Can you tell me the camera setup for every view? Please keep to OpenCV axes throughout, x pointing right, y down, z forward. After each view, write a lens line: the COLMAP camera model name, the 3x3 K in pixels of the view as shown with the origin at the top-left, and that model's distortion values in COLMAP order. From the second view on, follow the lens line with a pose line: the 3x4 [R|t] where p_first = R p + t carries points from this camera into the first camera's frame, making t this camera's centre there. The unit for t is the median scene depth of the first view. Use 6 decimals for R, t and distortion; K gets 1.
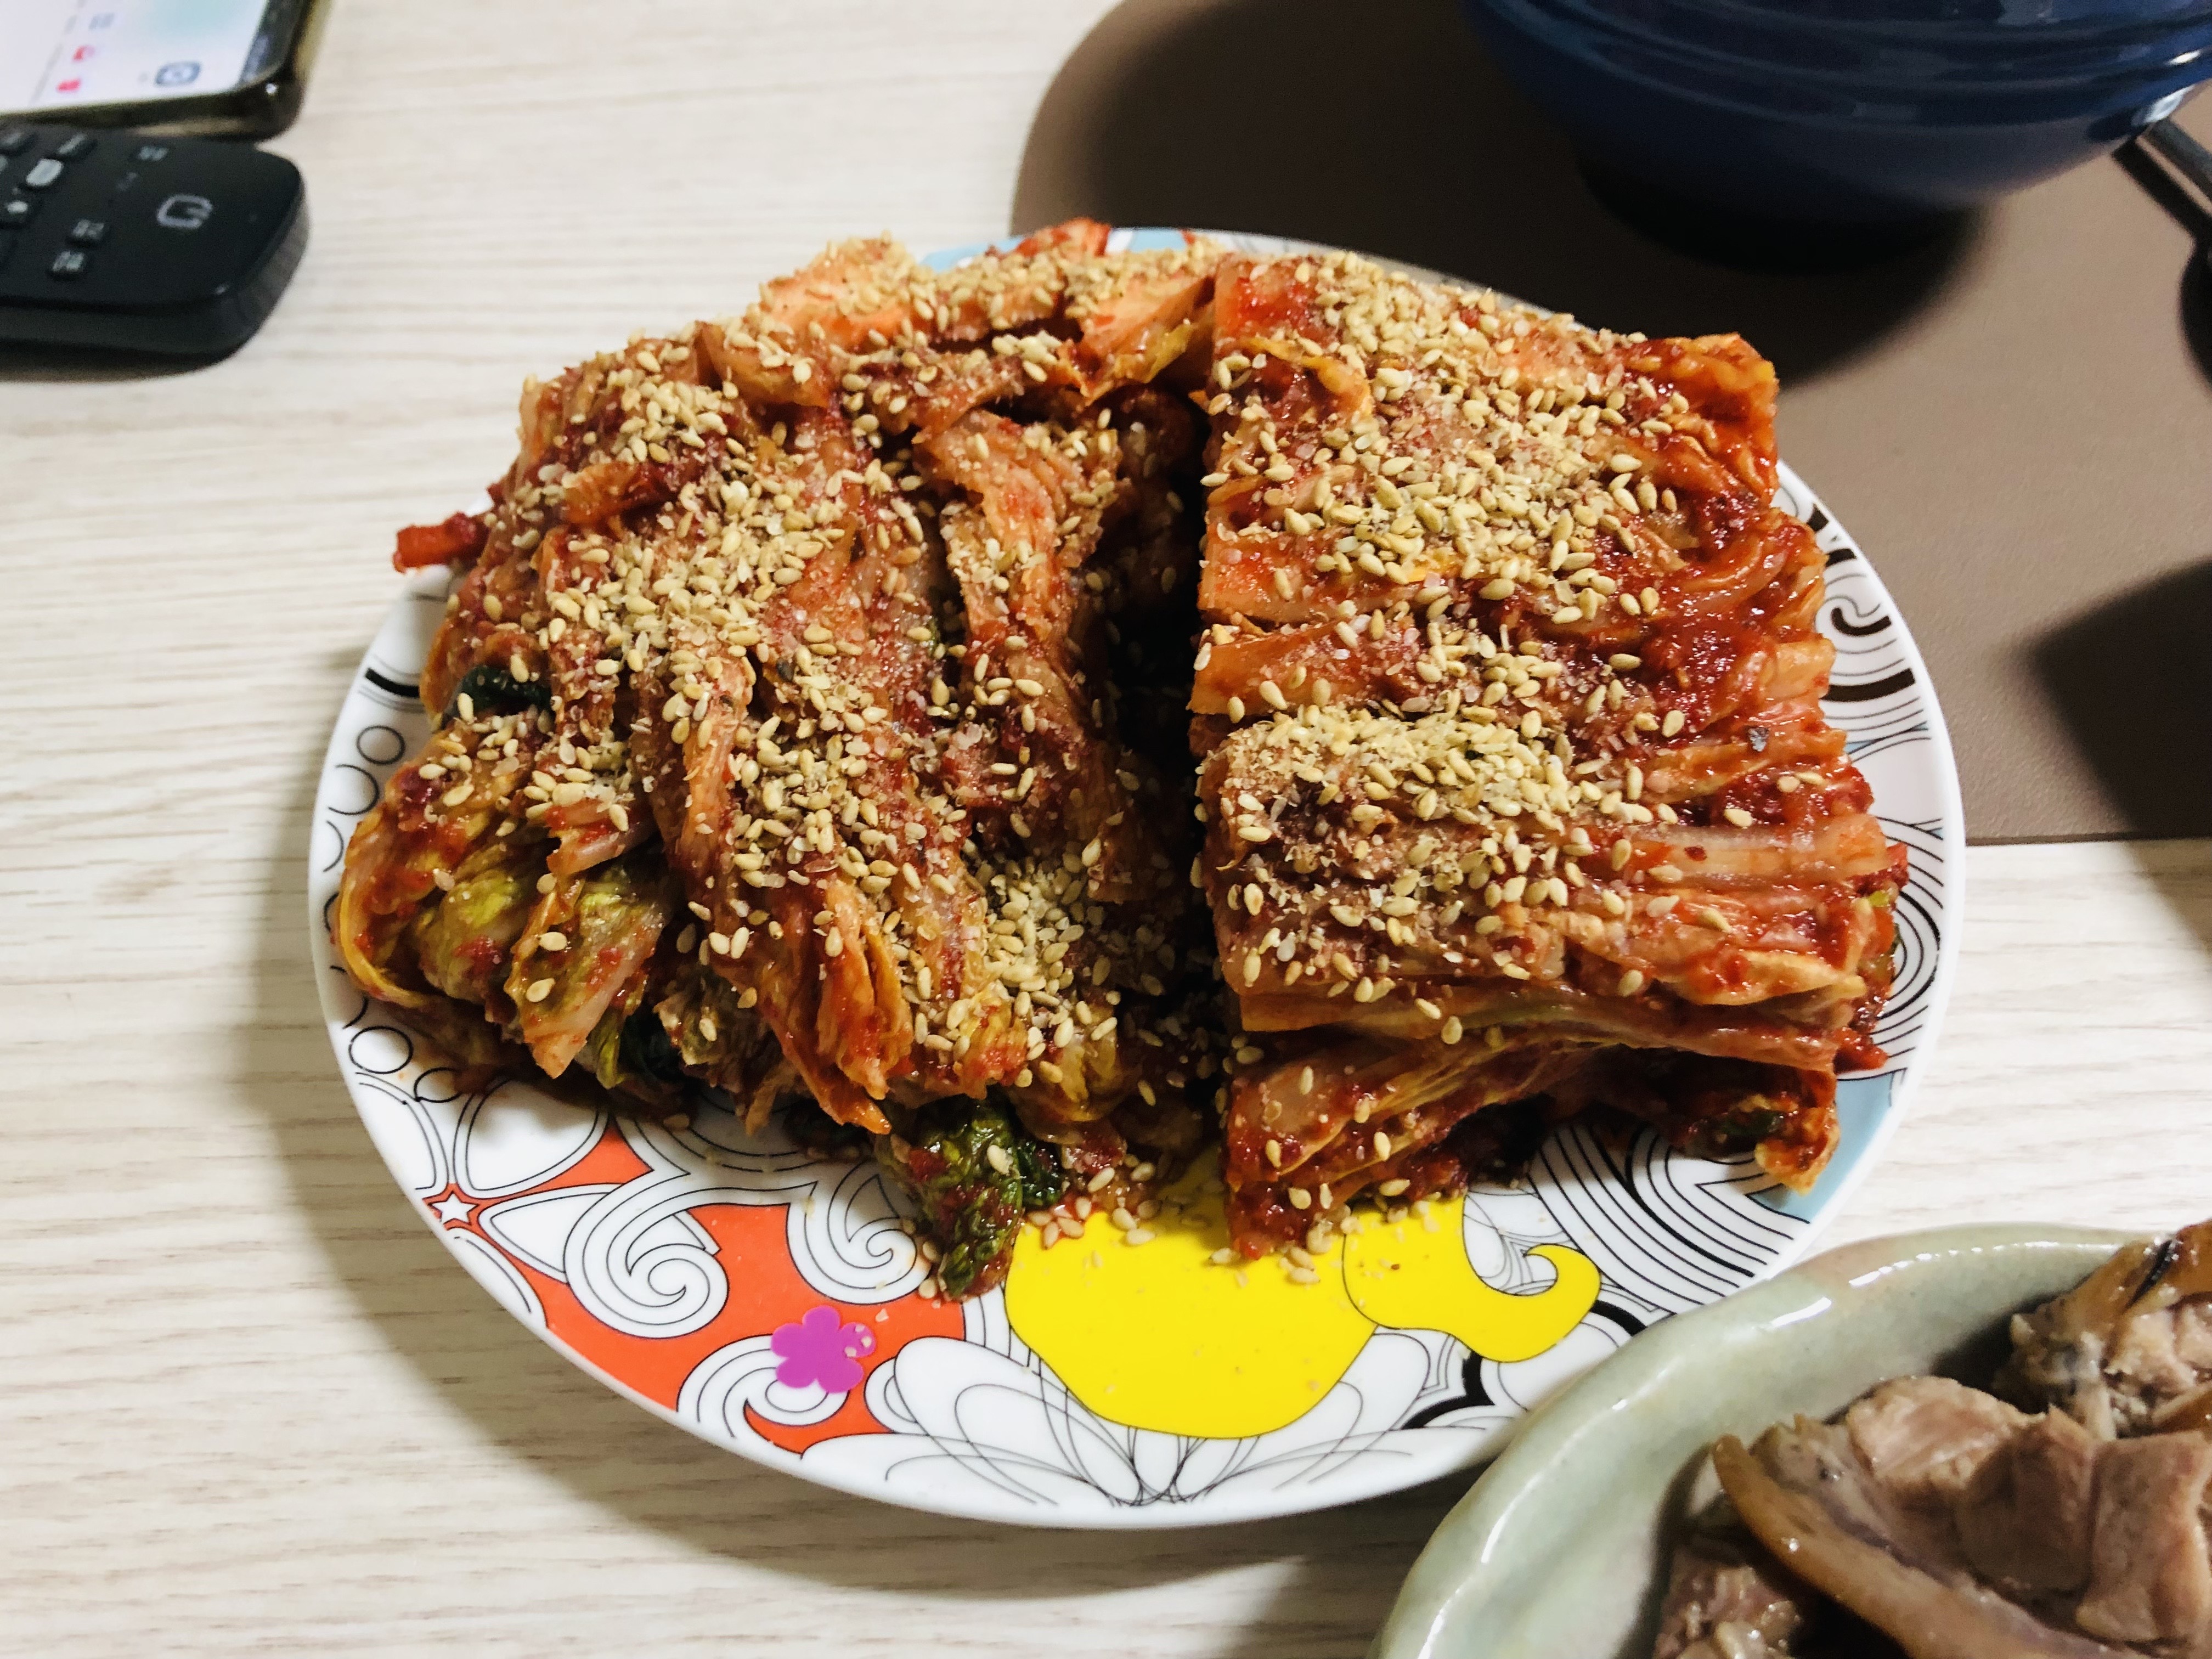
lens RADIAL K [[1788.5, 0, 1096.9], [0, 1788.5, 836.2], [0, 0, 1]] dist [0.012173, -0.032884]
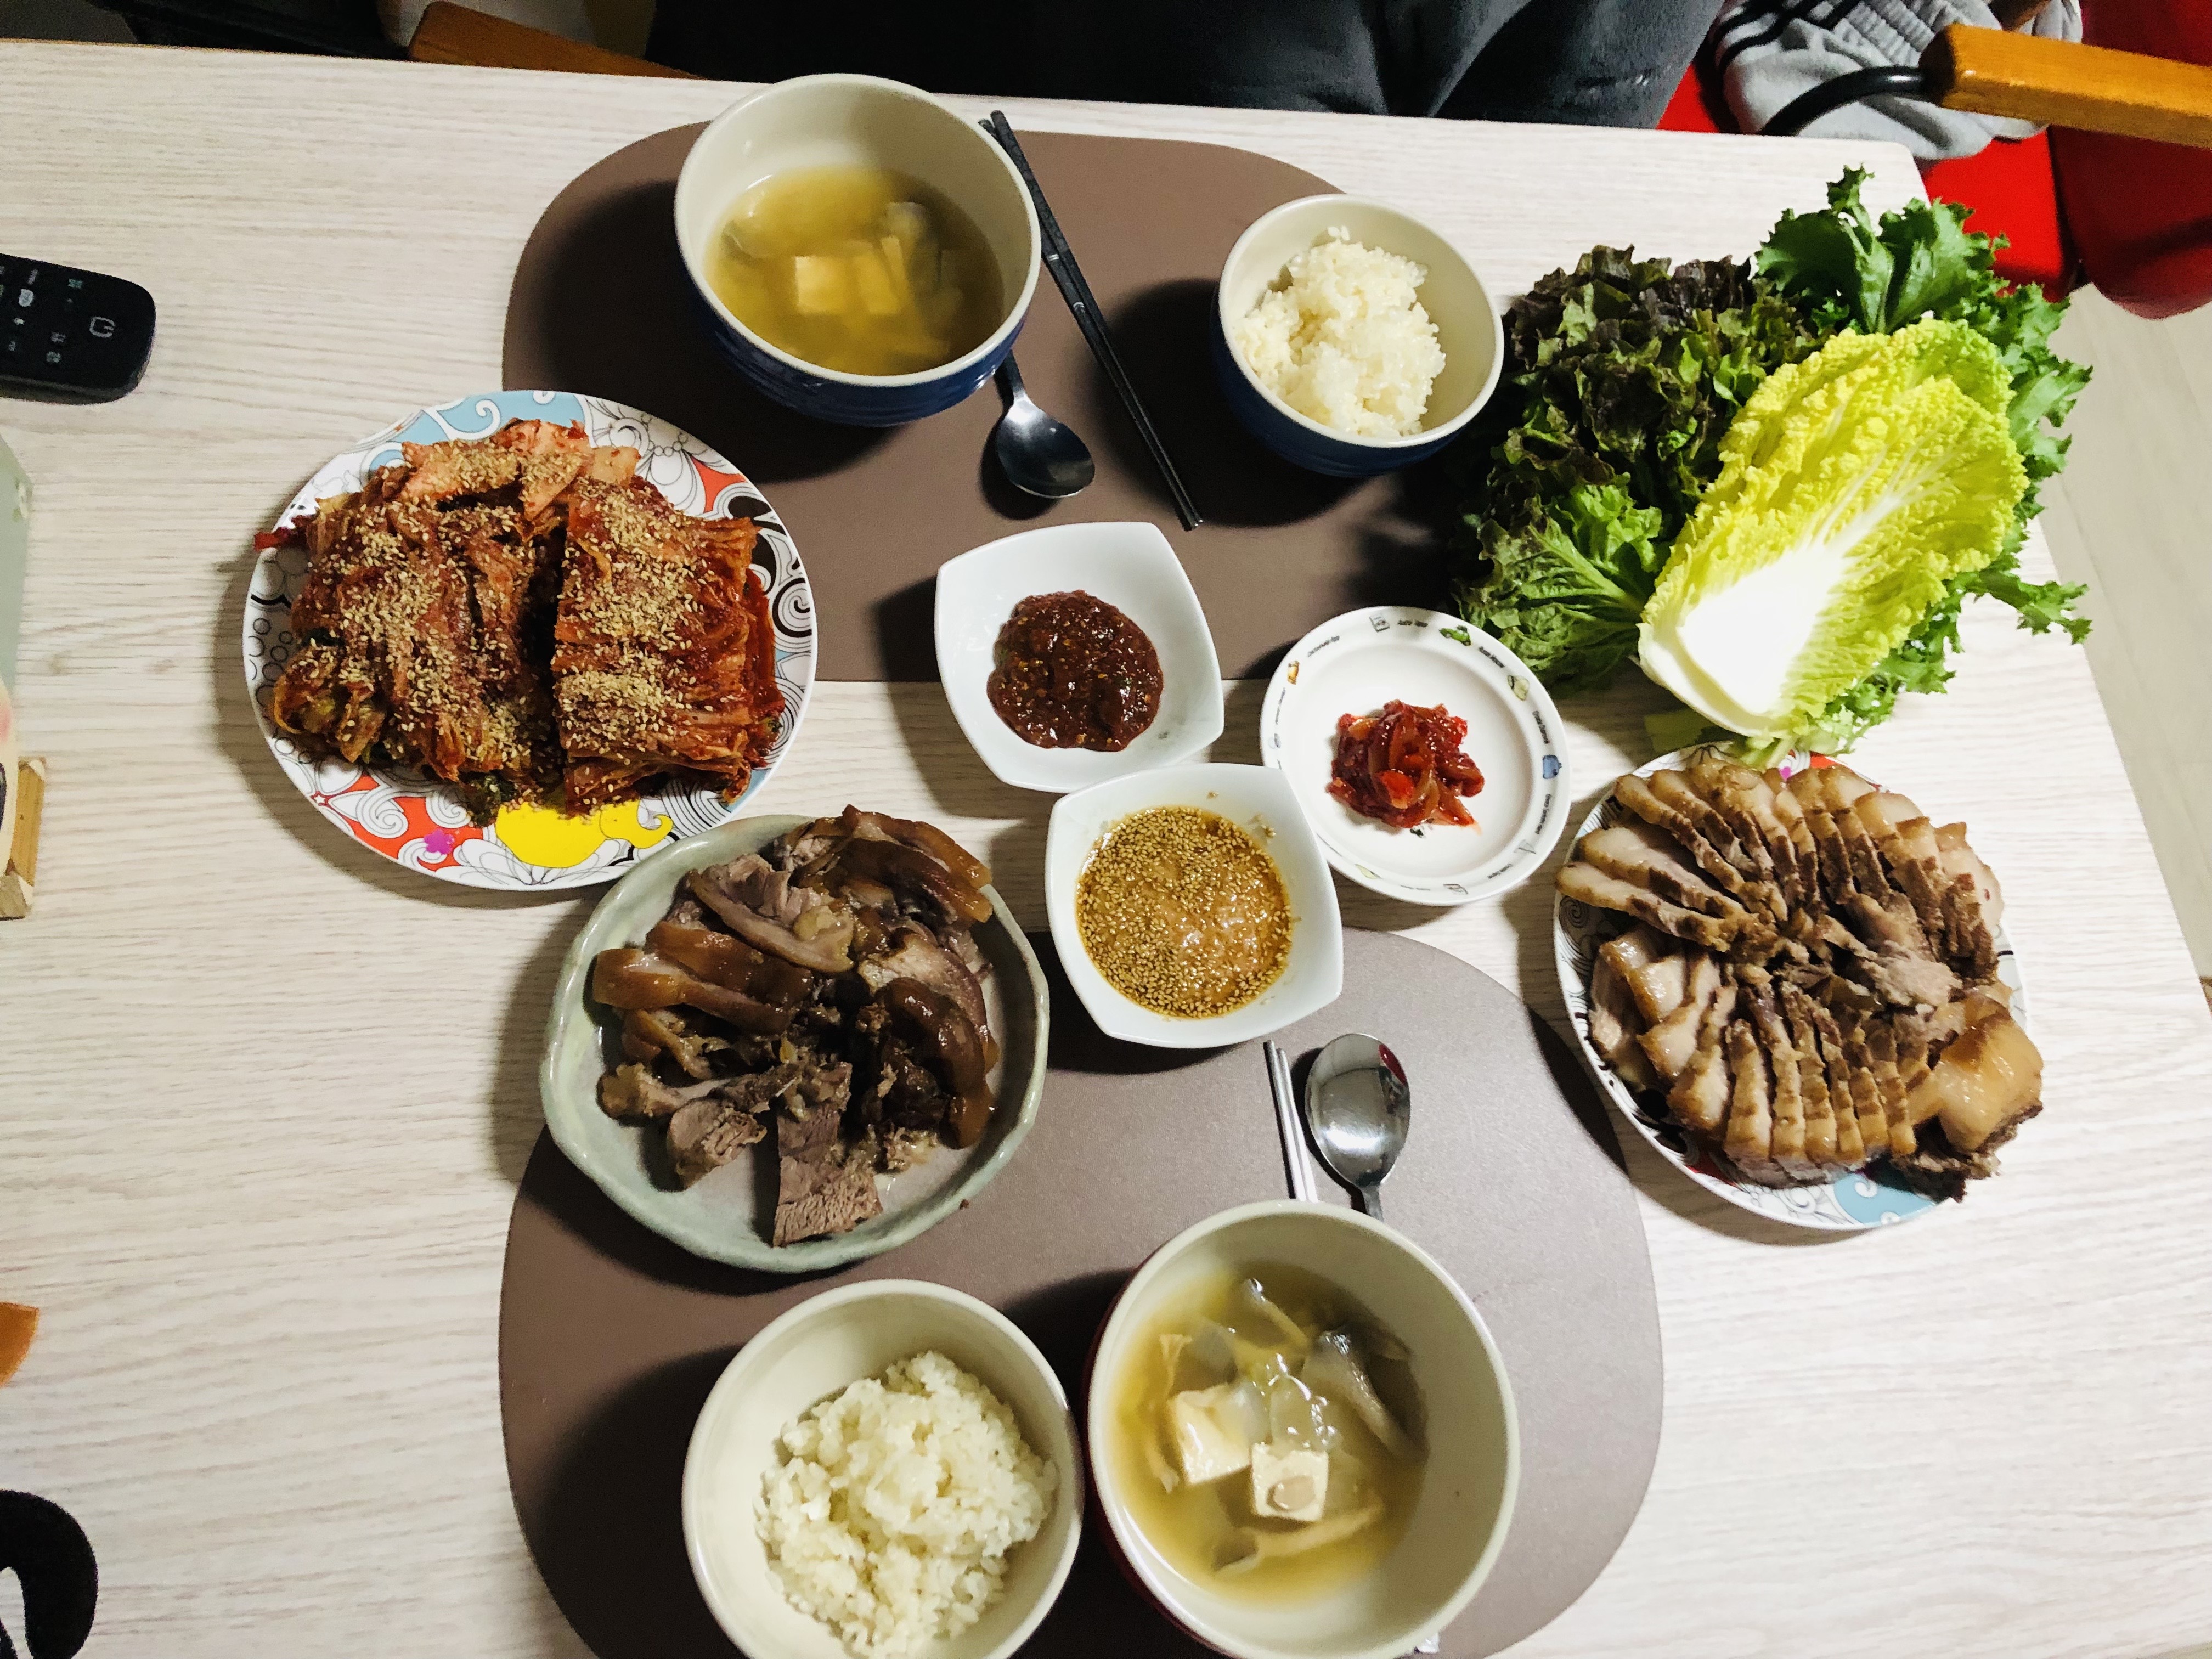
lens RADIAL K [[1788.5, 0, 1105.0], [0, 1788.5, 812.7], [0, 0, 1]] dist [0.012173, -0.032884]
pose [[0.965708, 0.019643, 0.258886, 0.185151], [-0.099950, 0.948411, 0.300877, -0.903093], [-0.239620, -0.316435, 0.917851, -2.378215]]
